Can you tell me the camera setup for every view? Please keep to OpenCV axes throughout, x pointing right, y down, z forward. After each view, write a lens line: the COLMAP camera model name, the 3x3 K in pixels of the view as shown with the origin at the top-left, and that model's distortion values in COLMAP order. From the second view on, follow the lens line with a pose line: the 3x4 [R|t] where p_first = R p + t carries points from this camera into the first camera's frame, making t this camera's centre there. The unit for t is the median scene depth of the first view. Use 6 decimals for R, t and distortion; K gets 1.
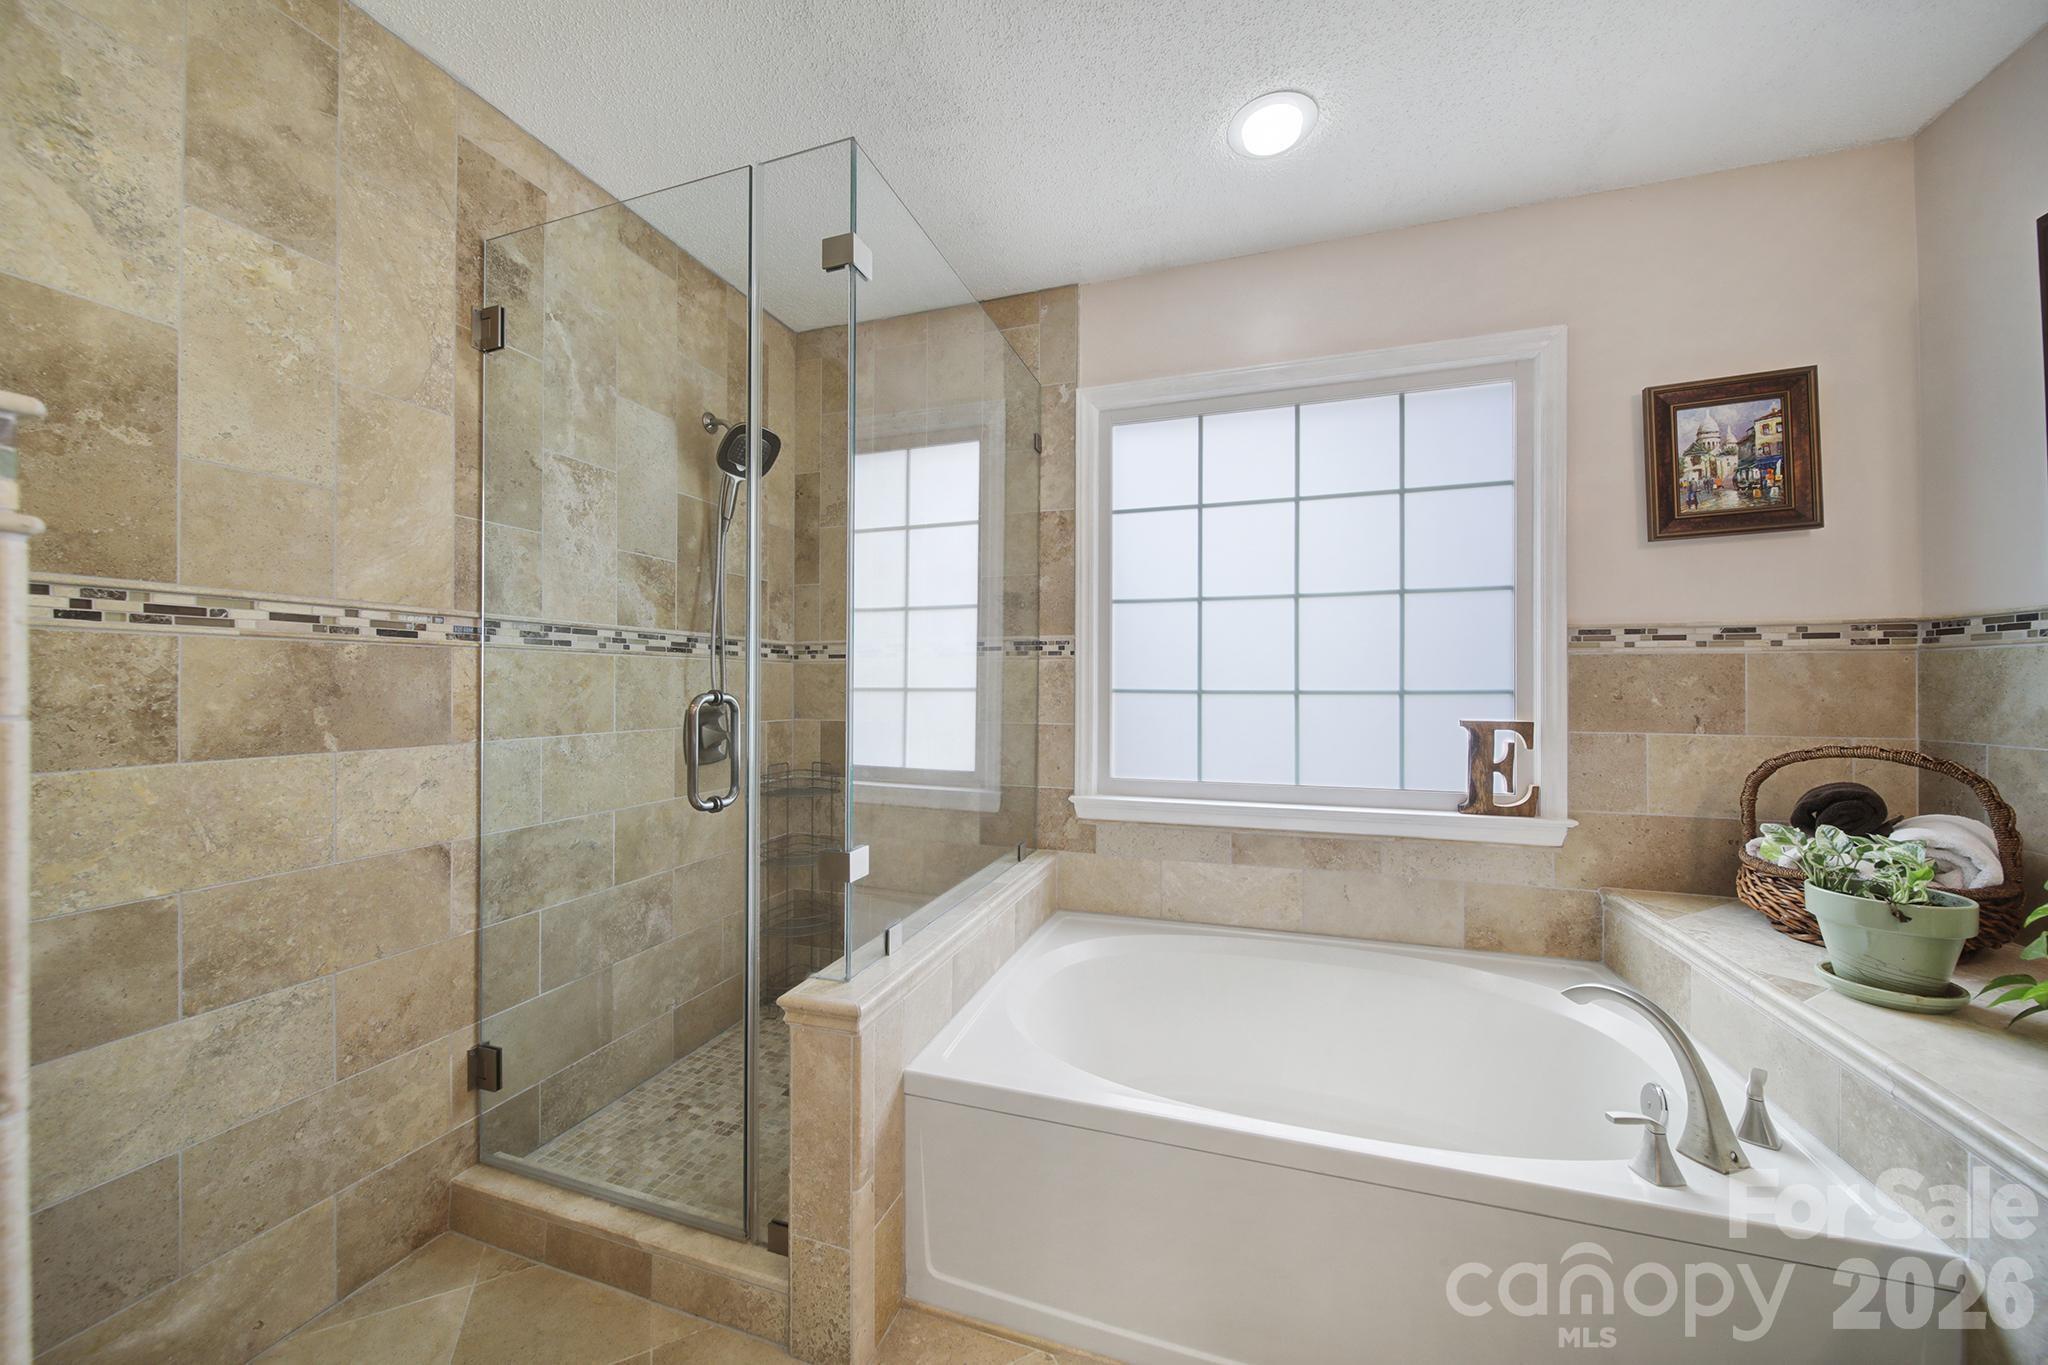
lens RADIAL K [[733.2, 0, 1028.0], [0, 733.2, 699.3], [0, 0, 1]] dist [-0.000073, -0.002096]
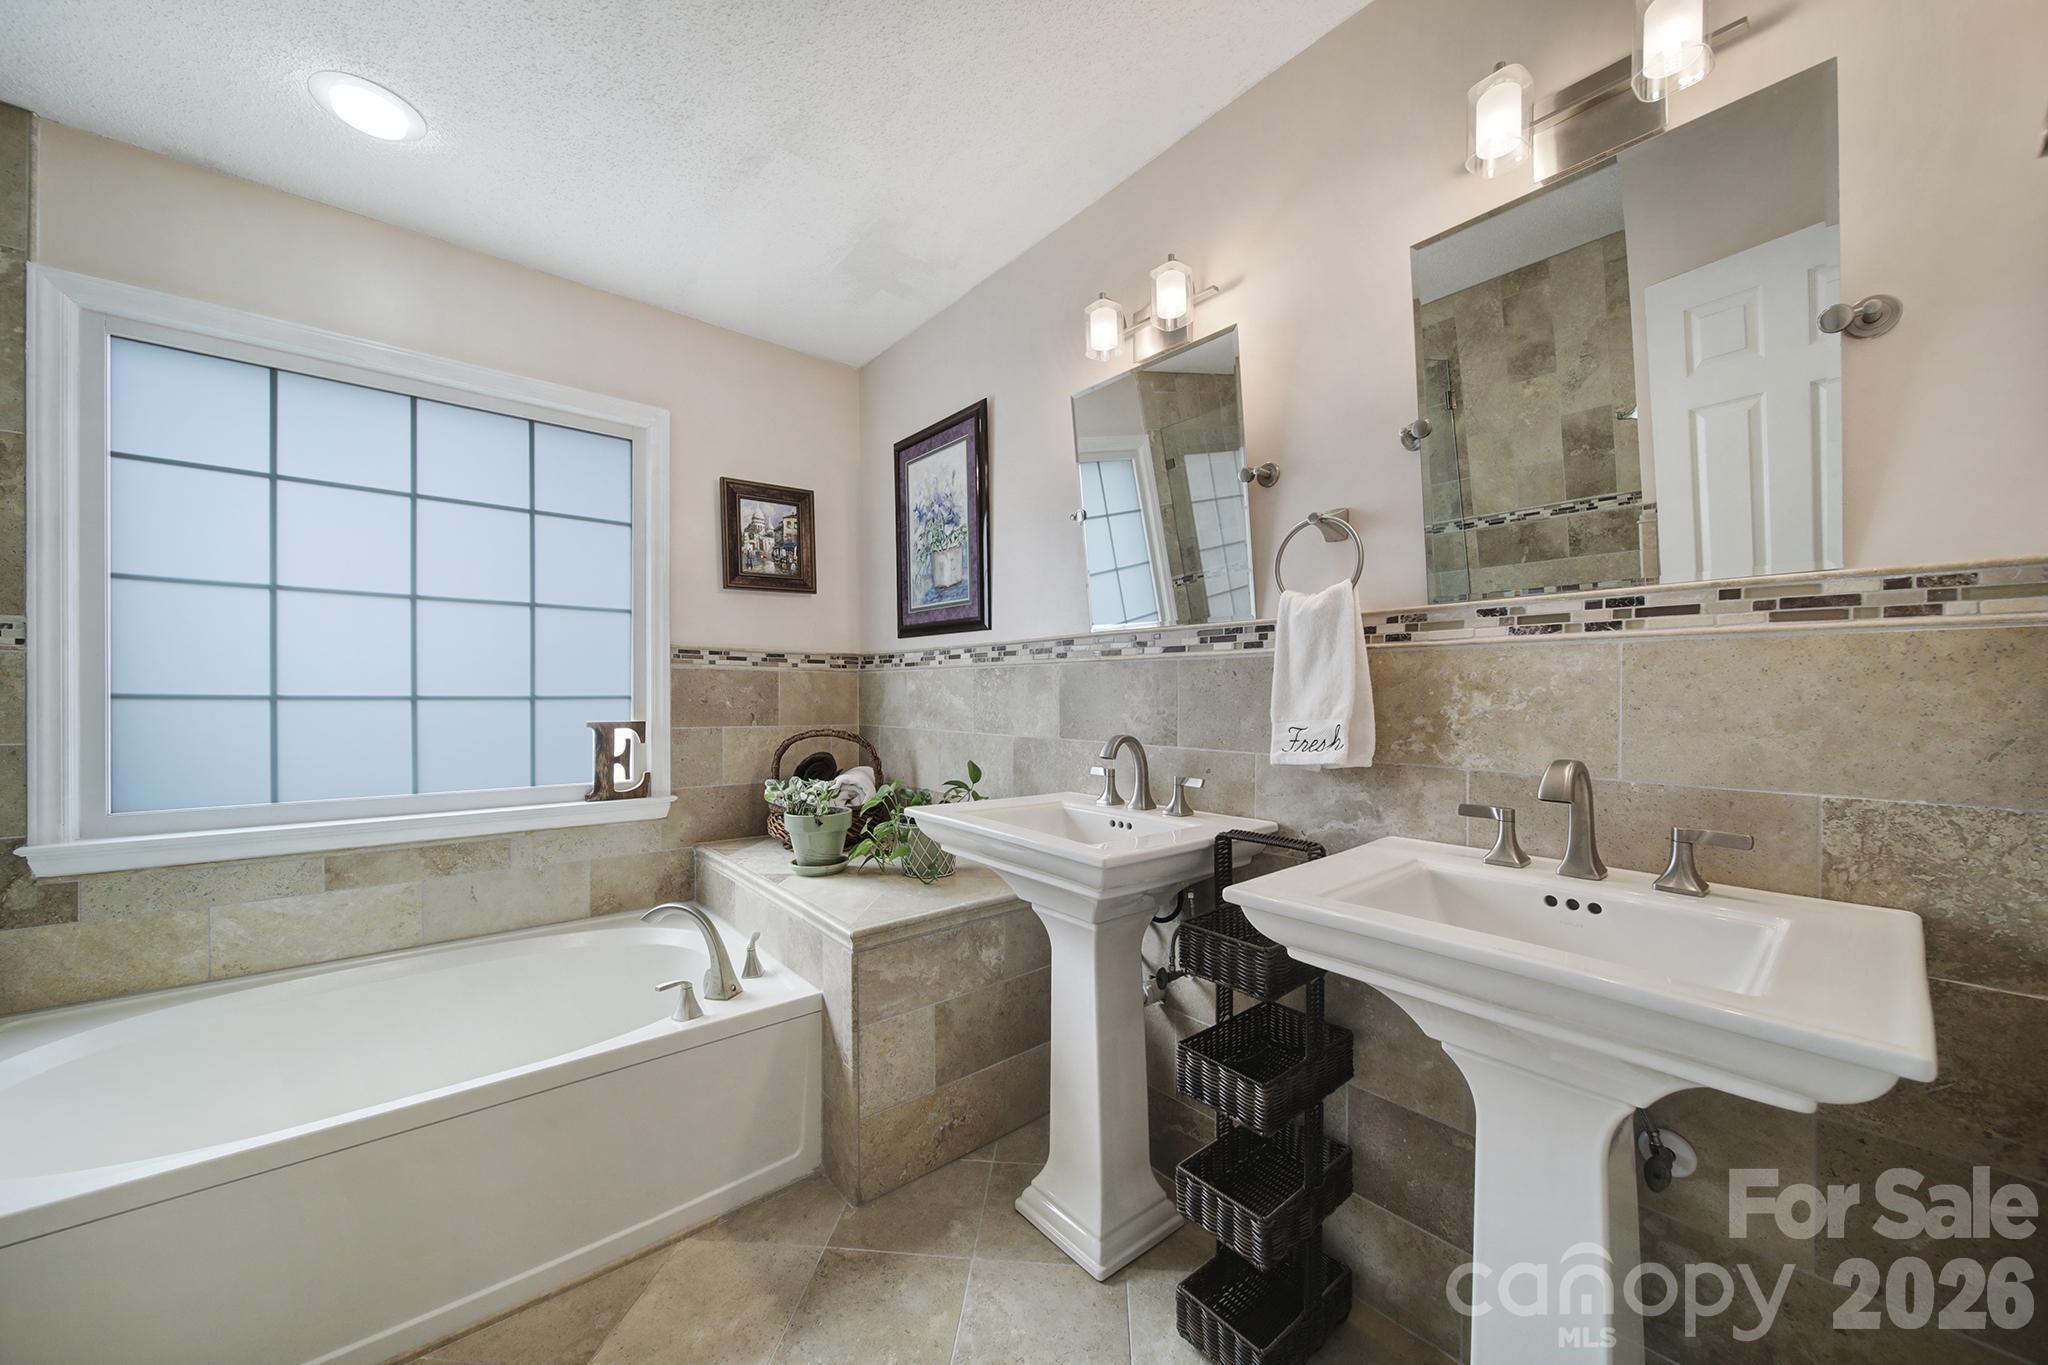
lens RADIAL K [[733.2, 0, 1028.0], [0, 733.2, 699.3], [0, 0, 1]] dist [-0.000073, -0.002096]
pose [[0.524148, -0.004025, 0.851618, -0.033136], [0.010764, 0.999940, -0.001899, 0.003119], [-0.851559, 0.010162, 0.524160, -0.219284]]
